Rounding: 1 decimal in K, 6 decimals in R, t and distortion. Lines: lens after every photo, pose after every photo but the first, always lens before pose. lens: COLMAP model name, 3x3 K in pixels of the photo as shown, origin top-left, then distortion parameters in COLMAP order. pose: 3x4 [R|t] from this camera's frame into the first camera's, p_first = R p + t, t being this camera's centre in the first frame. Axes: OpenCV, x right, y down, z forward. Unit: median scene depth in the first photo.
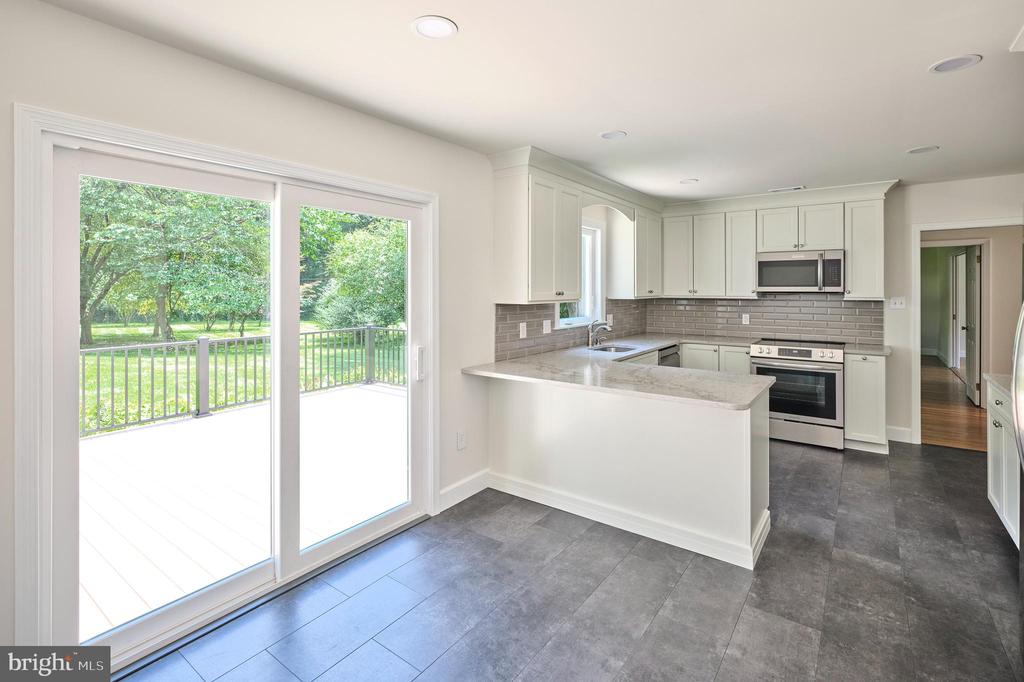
lens RADIAL K [[474.3, 0, 512.2], [0, 474.3, 289.7], [0, 0, 1]] dist [0.000519, 0.000515]
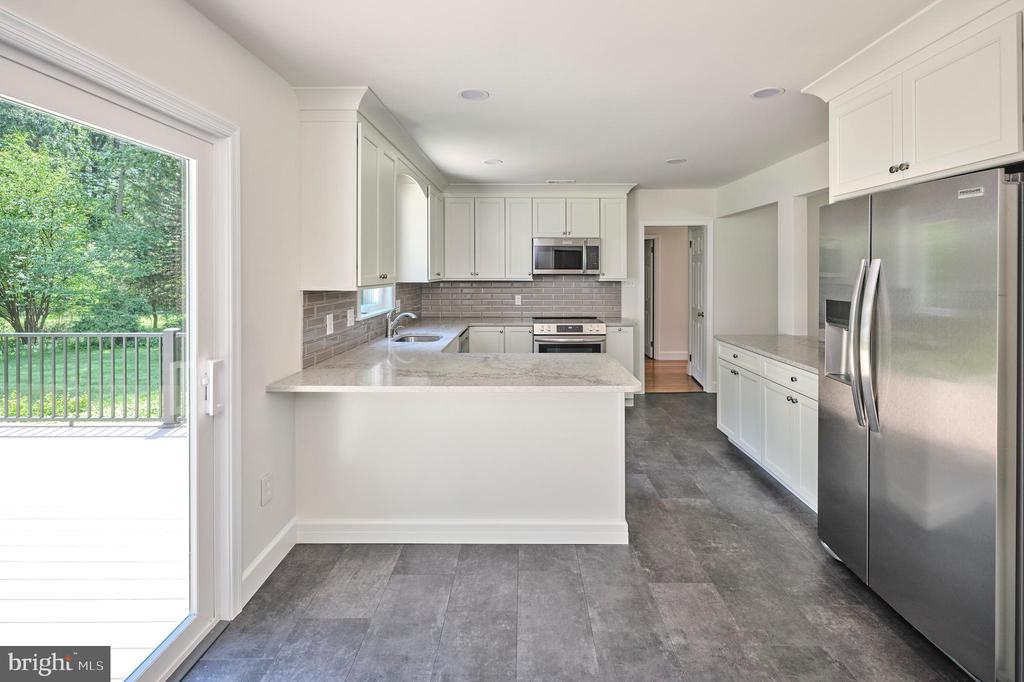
lens RADIAL K [[473.6, 0, 516.0], [0, 473.6, 273.0], [0, 0, 1]] dist [-0.000200, 0.000648]
pose [[0.809207, -0.000040, 0.587524, -0.198718], [-0.000631, 0.999999, 0.000936, 0.001286], [-0.587524, -0.001128, 0.809206, 0.210309]]
